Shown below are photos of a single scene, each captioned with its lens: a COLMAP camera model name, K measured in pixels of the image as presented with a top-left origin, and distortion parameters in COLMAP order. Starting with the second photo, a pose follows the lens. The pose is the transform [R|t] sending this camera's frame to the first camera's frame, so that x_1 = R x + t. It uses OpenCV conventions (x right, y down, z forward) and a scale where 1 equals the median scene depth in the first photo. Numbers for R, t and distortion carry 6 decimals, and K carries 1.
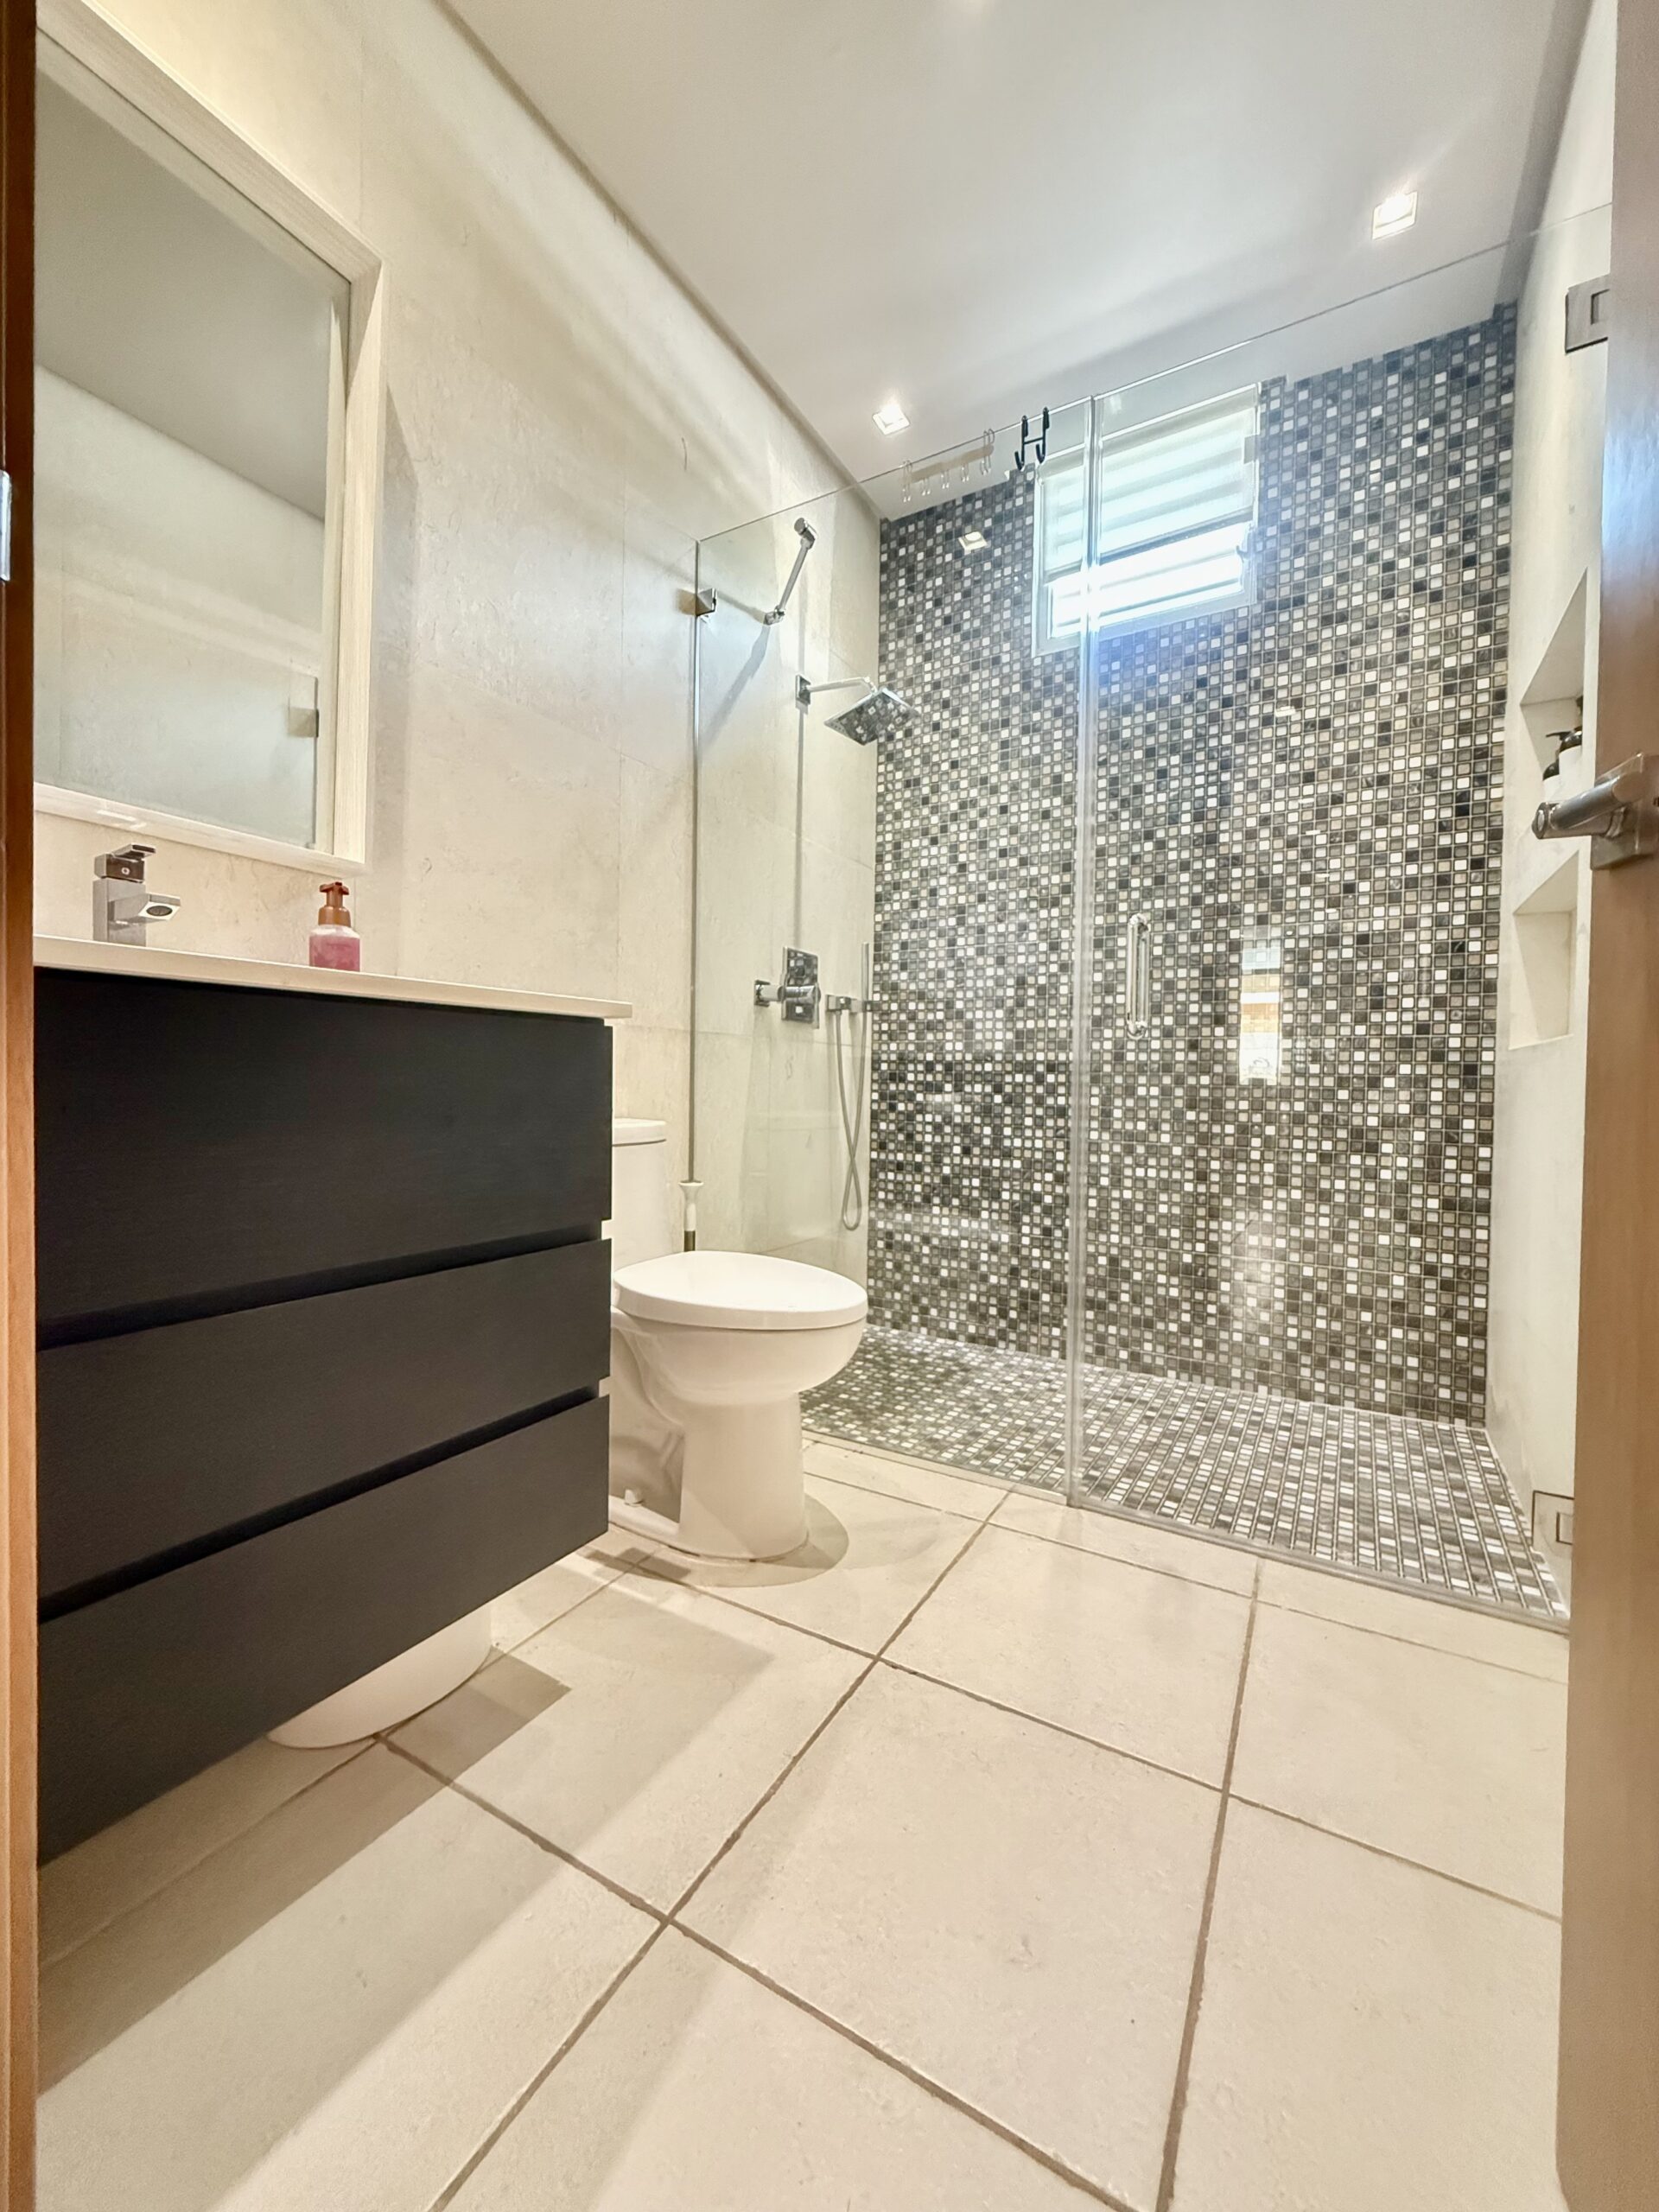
lens RADIAL K [[881.3, 0, 828.2], [0, 881.3, 1102.3], [0, 0, 1]] dist [0.000218, 0.000034]
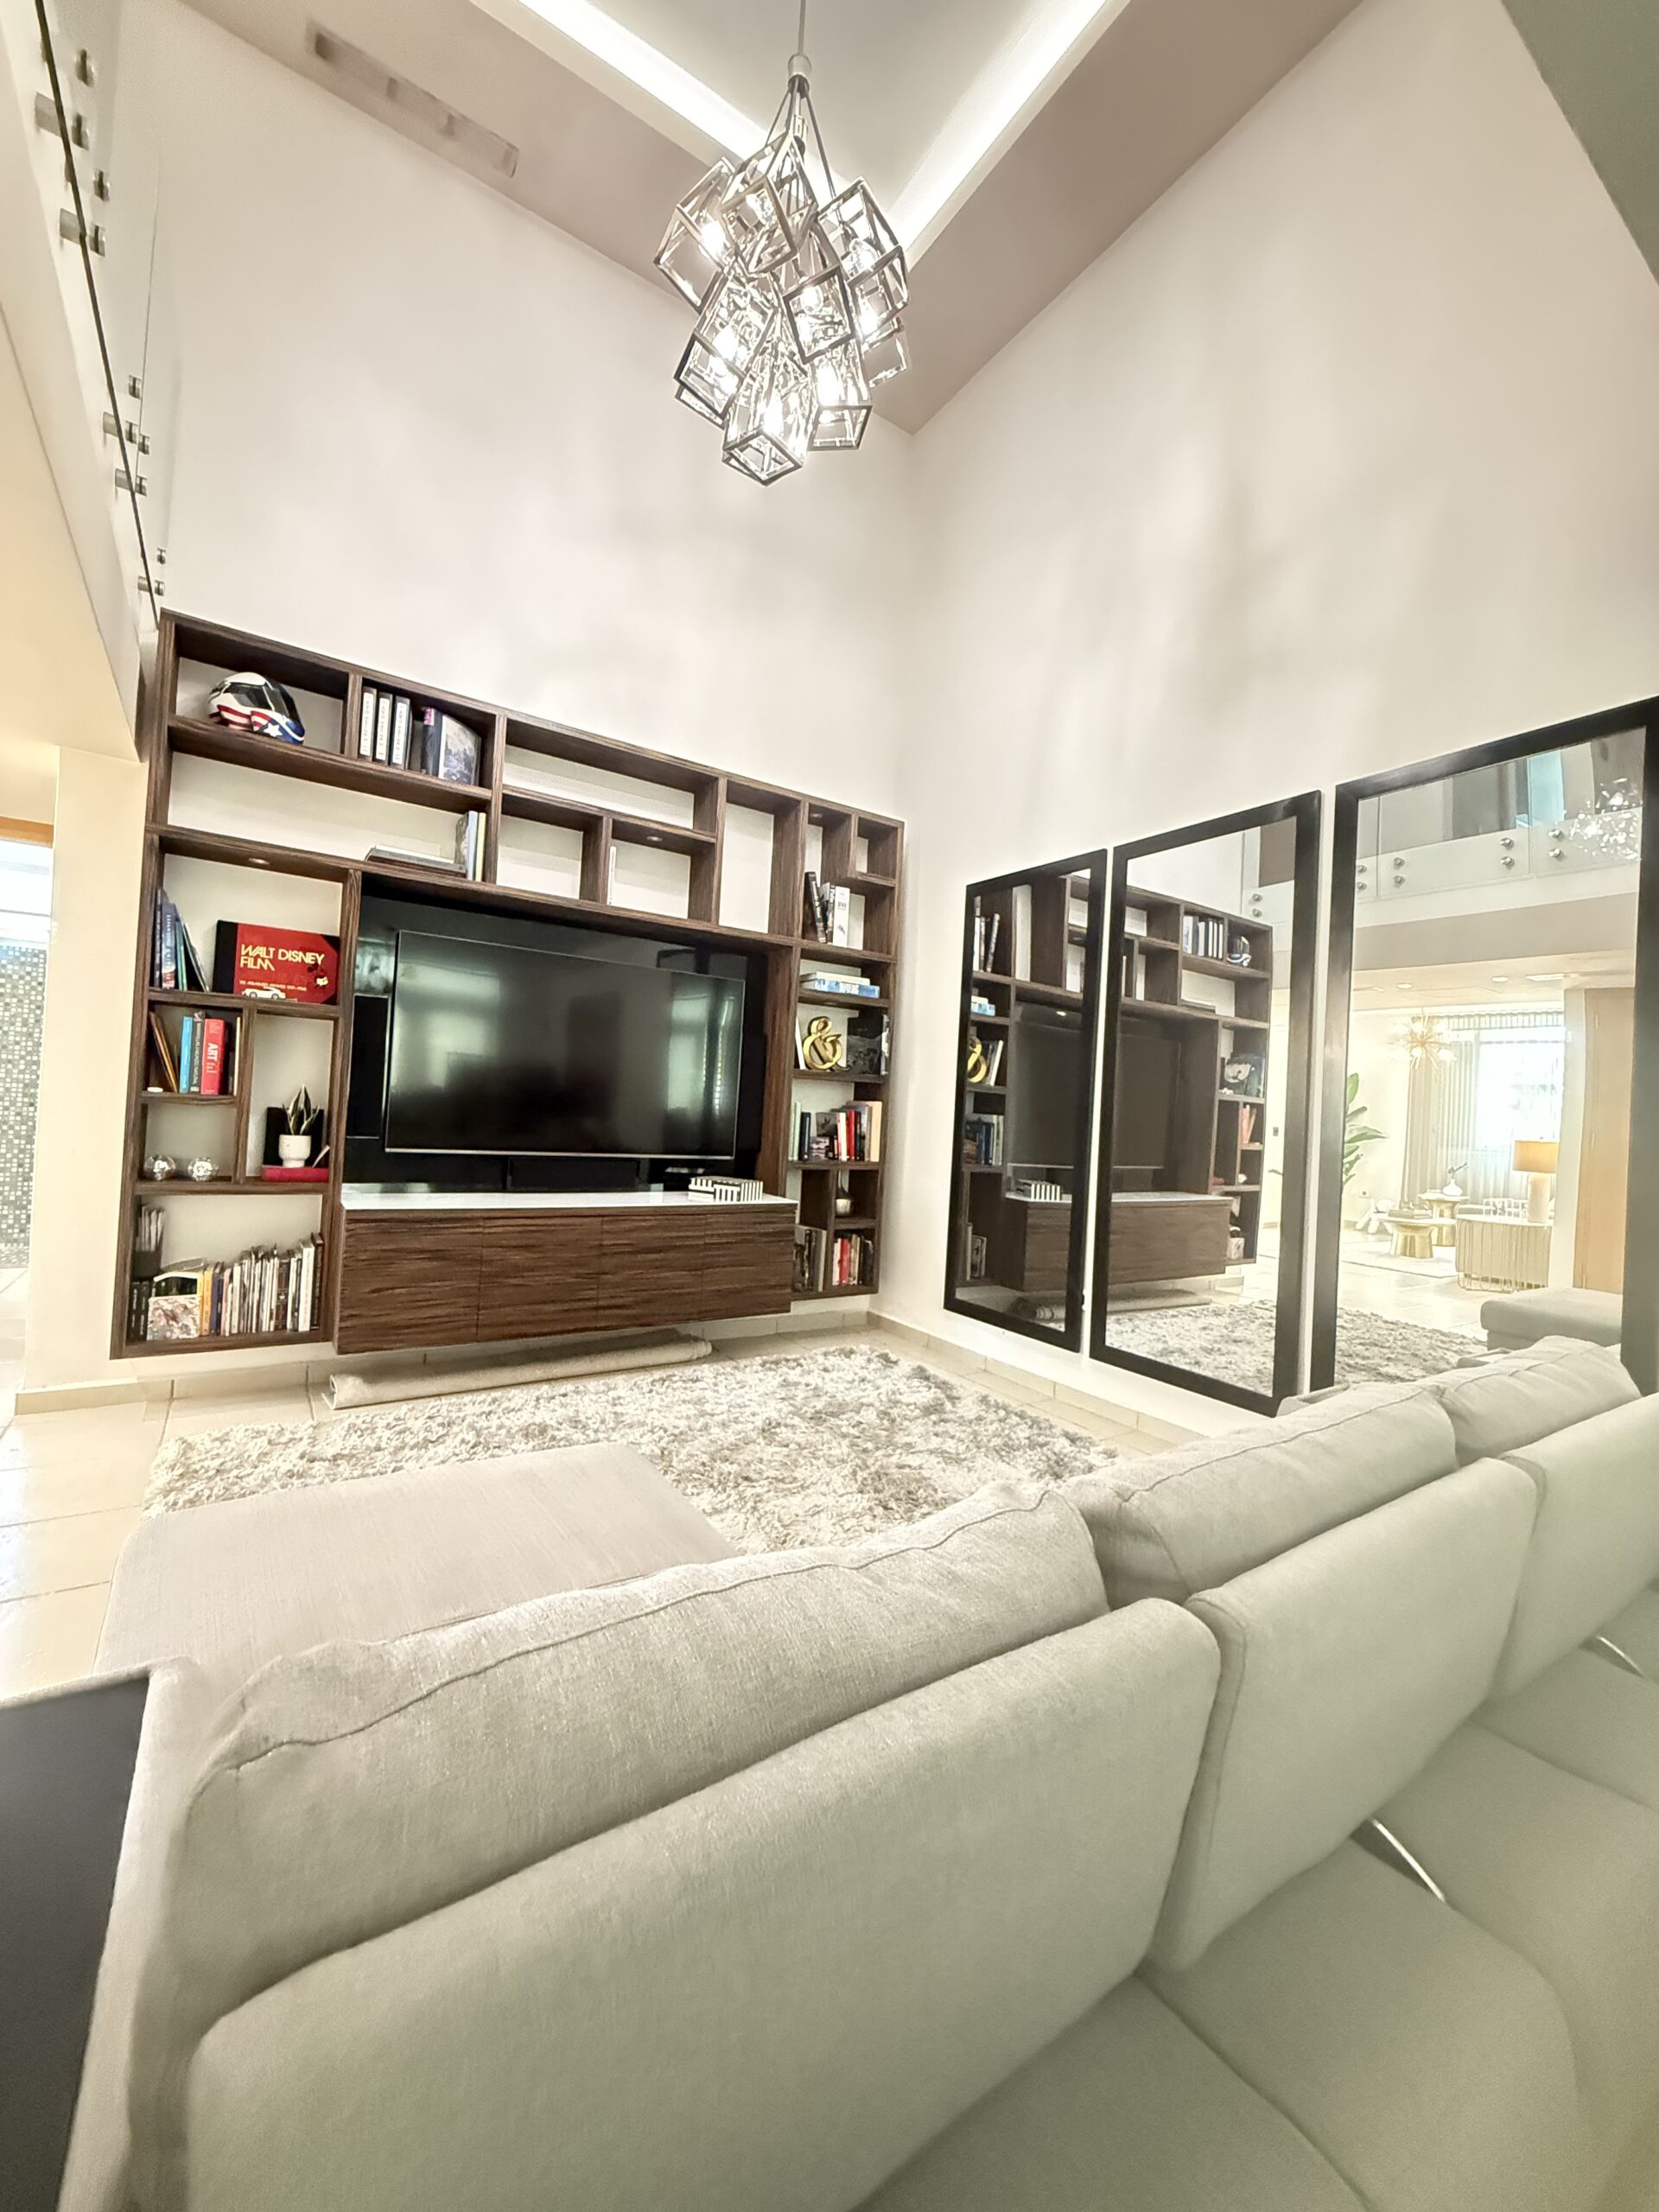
lens RADIAL K [[881.3, 0, 830.4], [0, 881.3, 1100.8], [0, 0, 1]] dist [0.000218, 0.000034]
pose [[0.436949, 0.022992, 0.899193, -0.852873], [-0.029161, 0.999510, -0.011386, -0.141908], [-0.899014, -0.021246, 0.437405, -2.224340]]
